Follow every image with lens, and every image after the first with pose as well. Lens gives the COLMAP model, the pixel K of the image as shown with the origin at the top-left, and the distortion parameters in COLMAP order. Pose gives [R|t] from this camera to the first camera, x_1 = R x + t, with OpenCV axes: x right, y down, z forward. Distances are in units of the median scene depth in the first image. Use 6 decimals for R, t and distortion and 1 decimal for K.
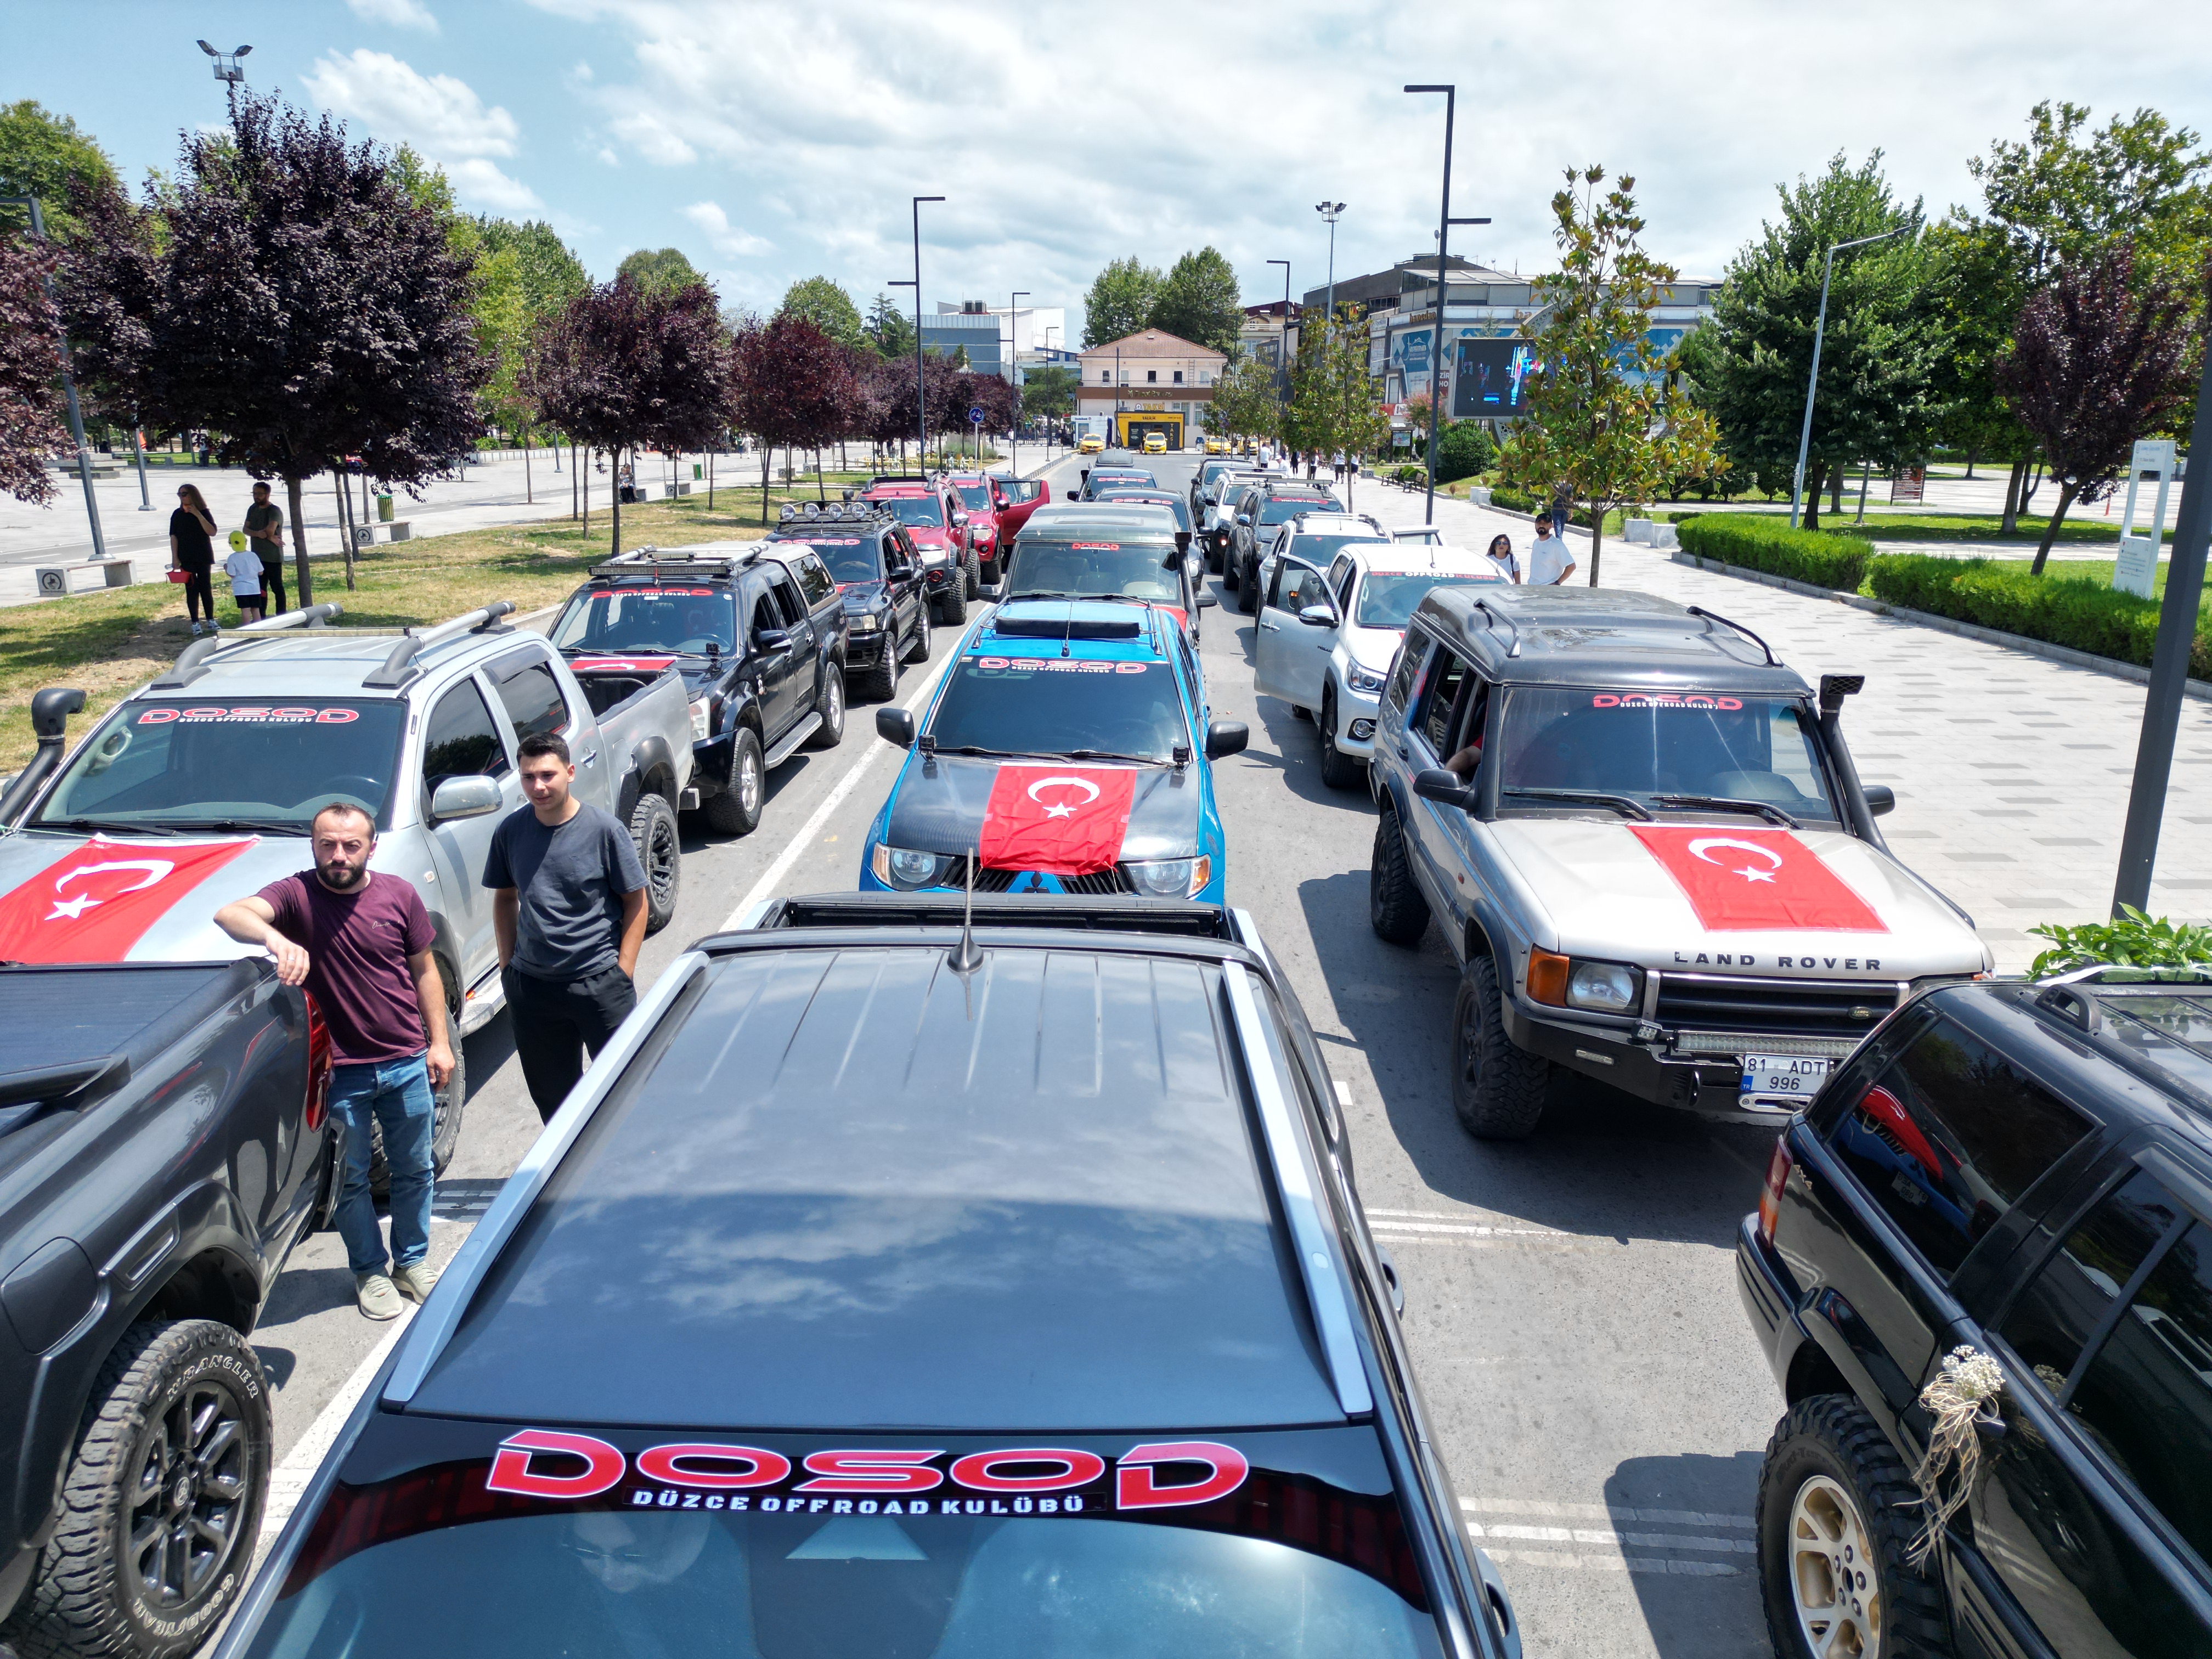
lens RADIAL K [[1555.8, 0, 1104.6], [0, 1555.8, 826.0], [0, 0, 1]] dist [0.033802, -0.013644]
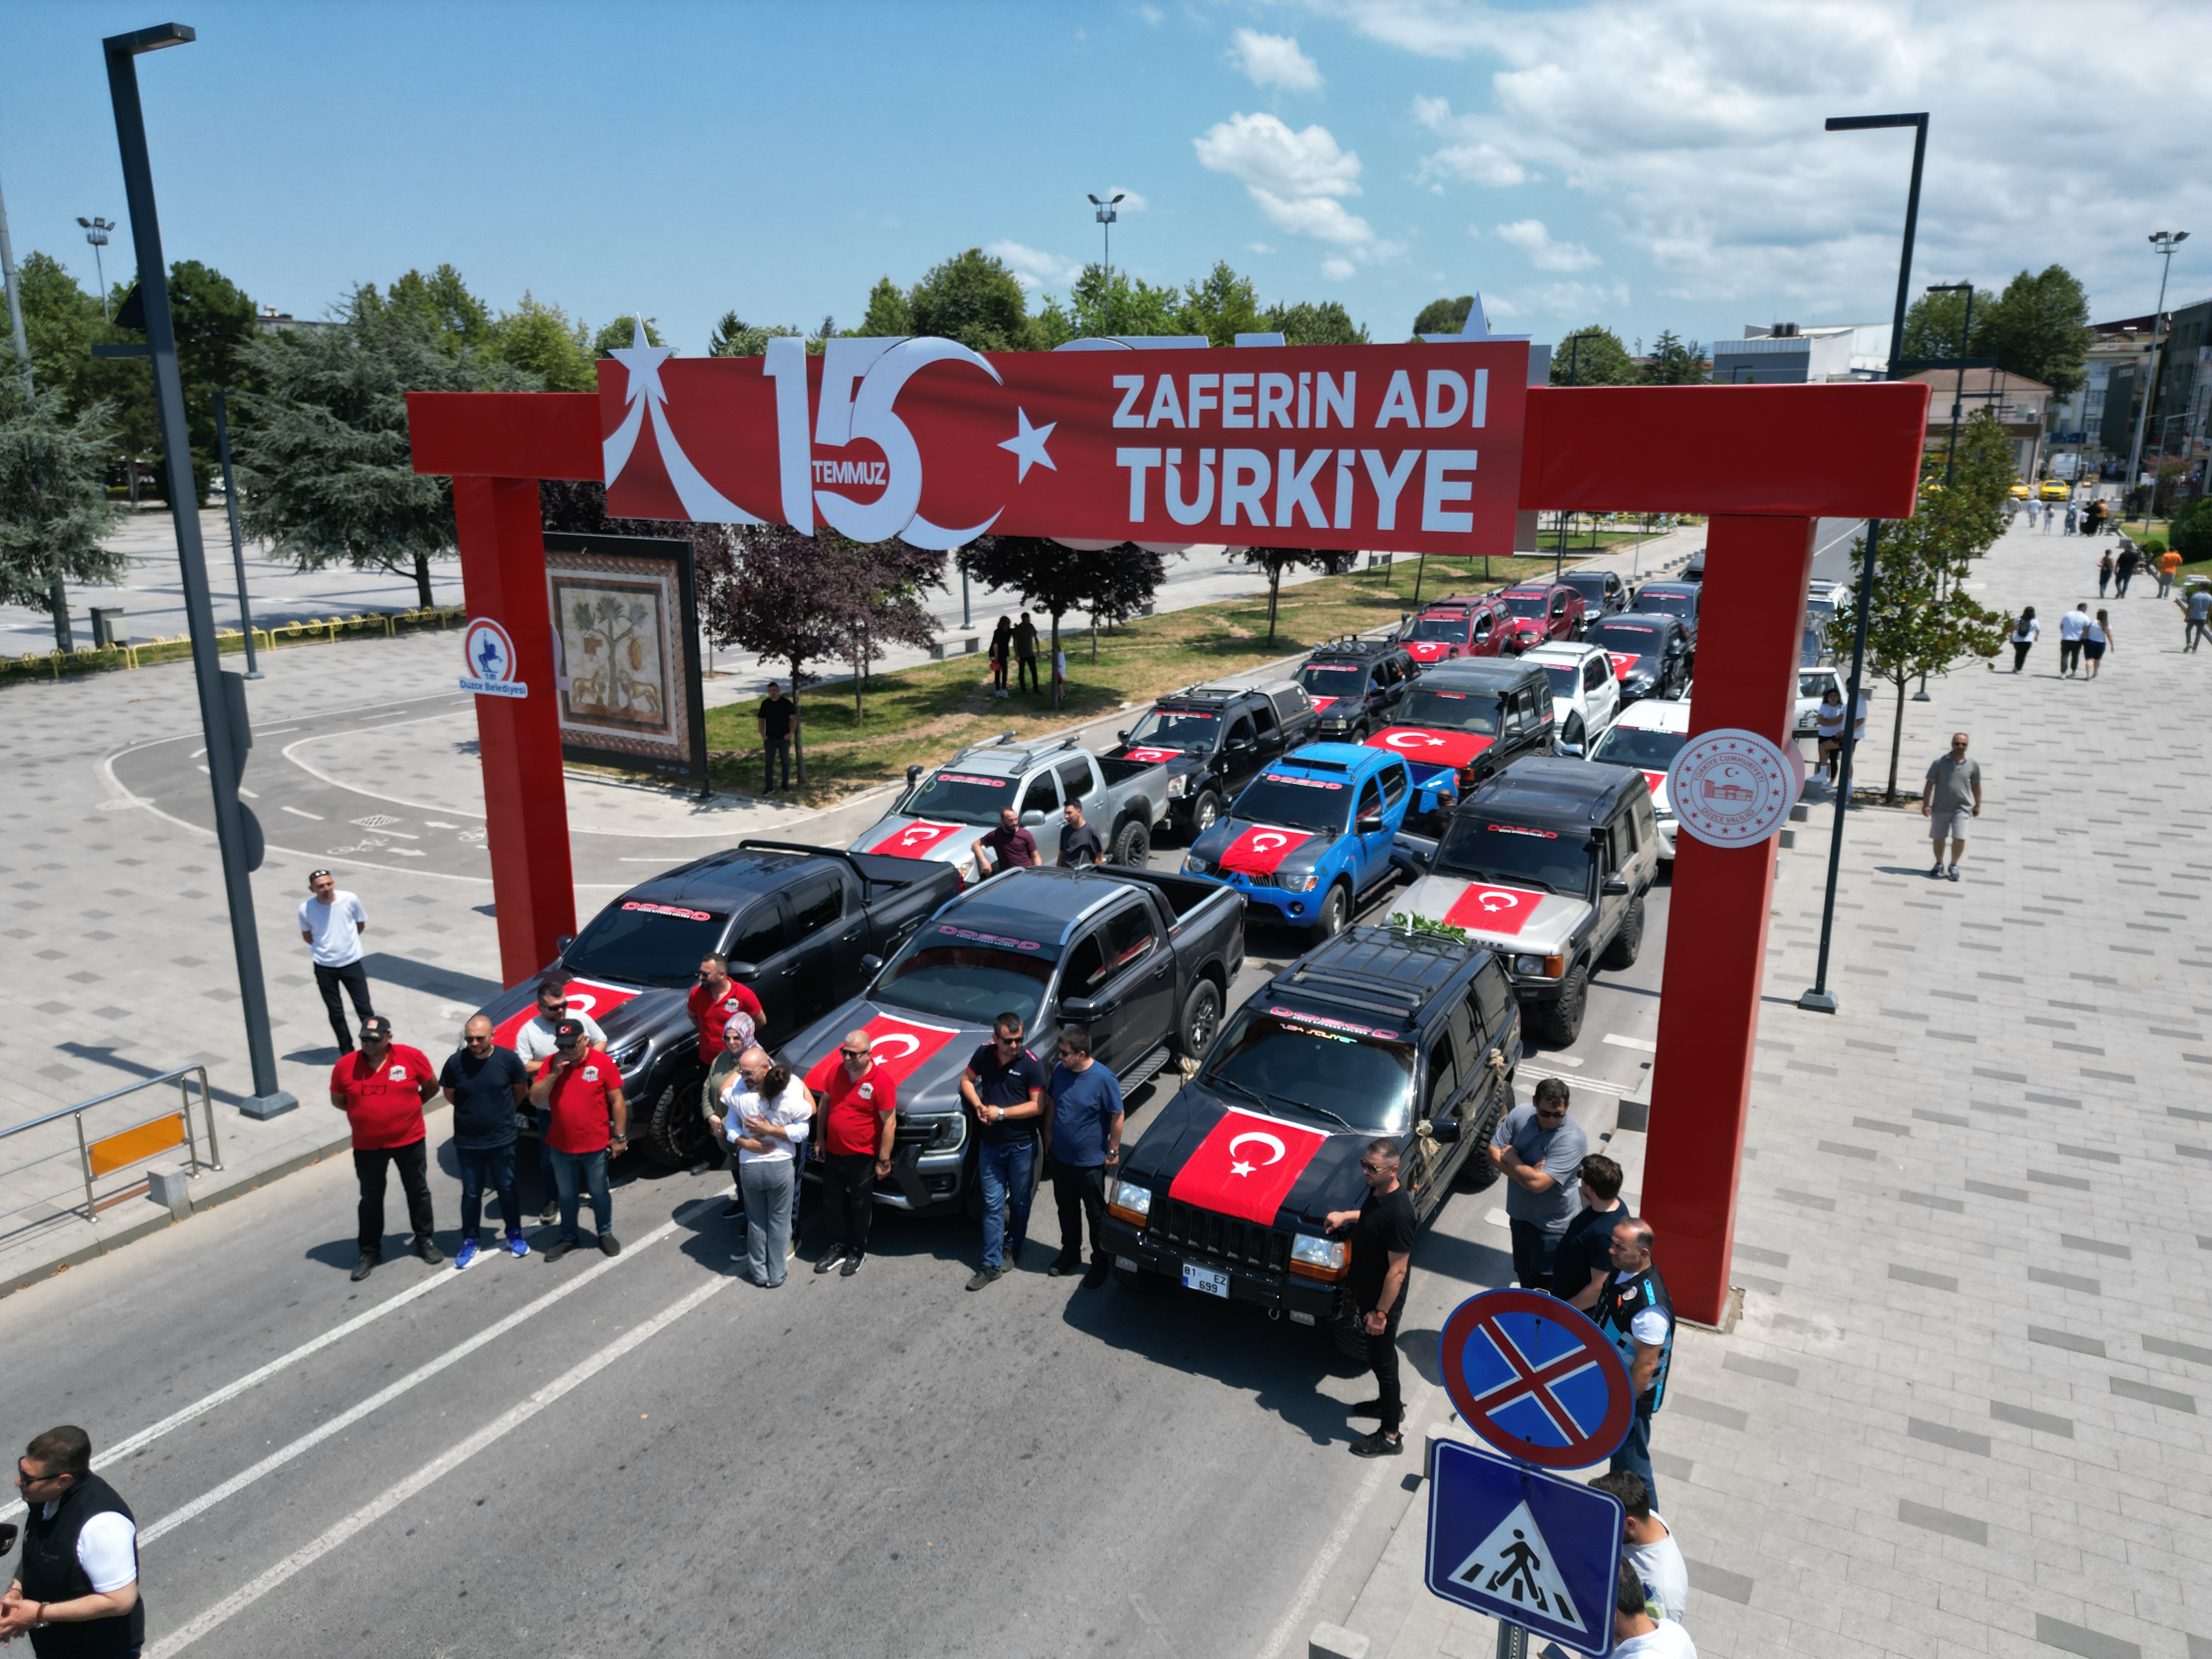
lens RADIAL K [[1555.8, 0, 1102.6], [0, 1555.8, 848.0], [0, 0, 1]] dist [0.033802, -0.013644]
pose [[0.881244, 0.114747, -0.458521, 0.085030], [-0.112536, 0.993124, 0.032247, -0.006068], [0.459069, 0.023183, 0.888098, -0.121093]]
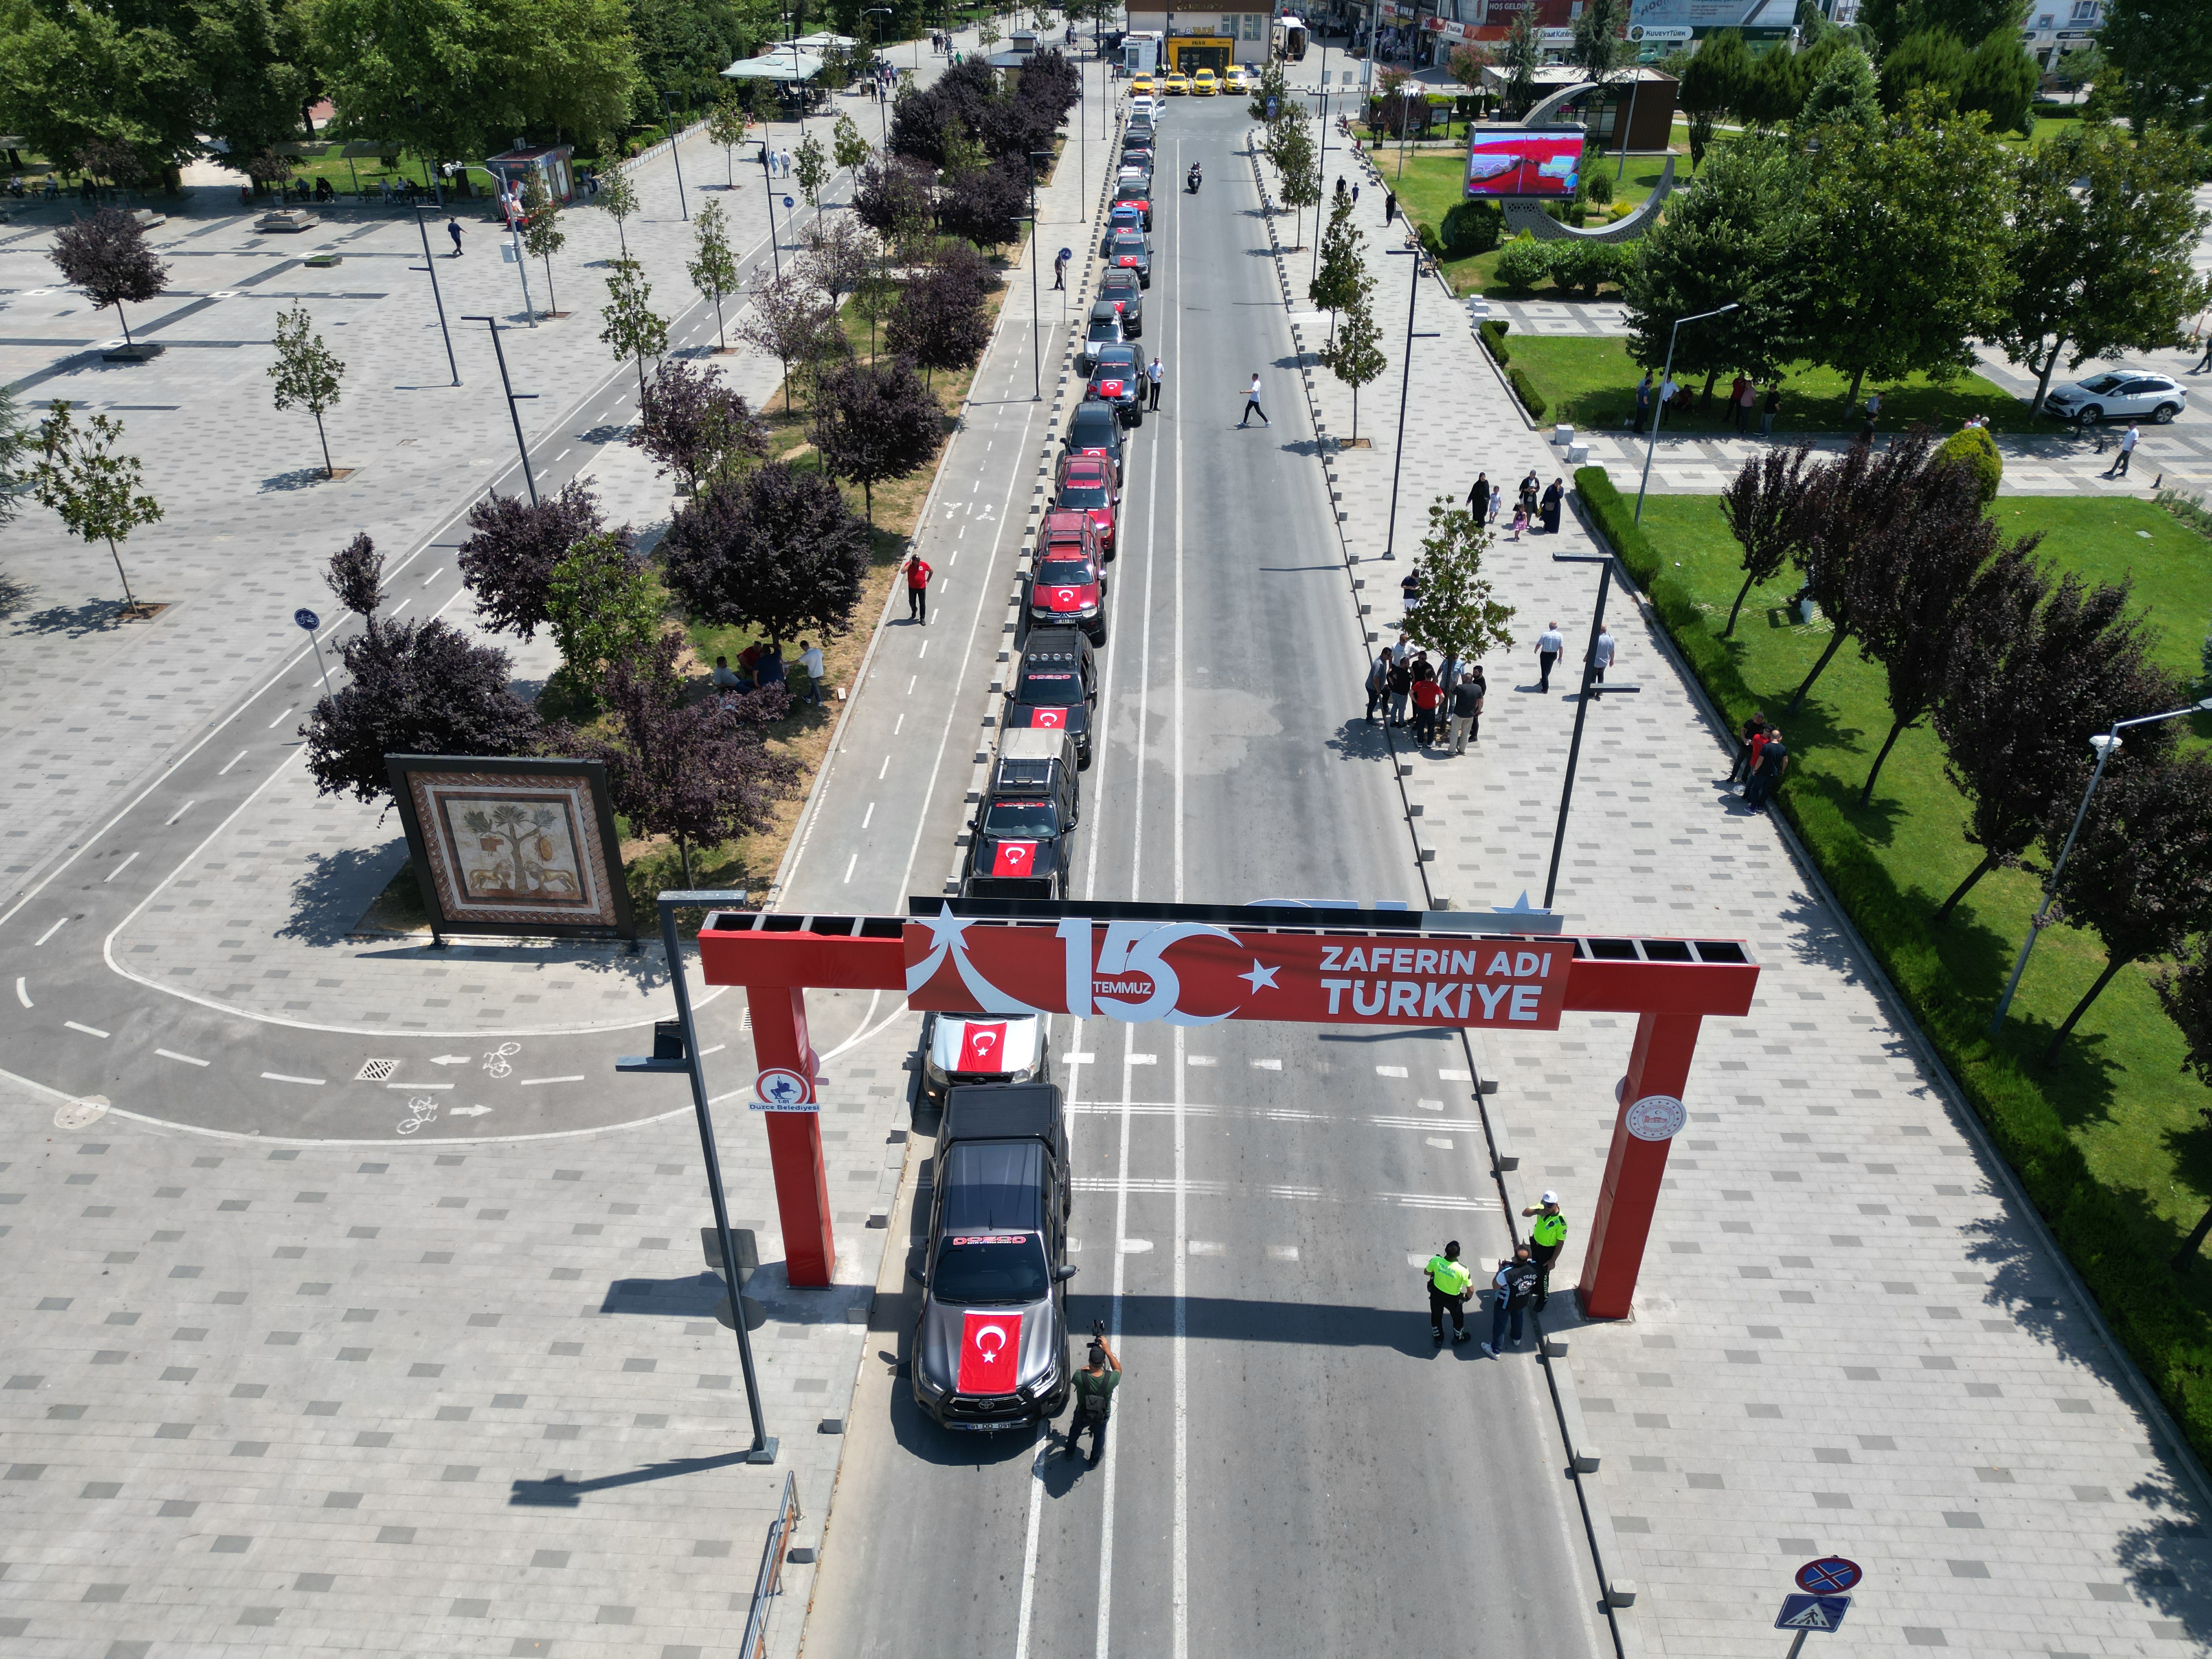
lens RADIAL K [[1555.8, 0, 1105.0], [0, 1555.8, 828.9], [0, 0, 1]] dist [0.033802, -0.013644]
pose [[0.999775, 0.004680, -0.020689, -0.016727], [0.001581, 0.956201, 0.292706, -0.136605], [0.021153, -0.292673, 0.955979, -0.223249]]
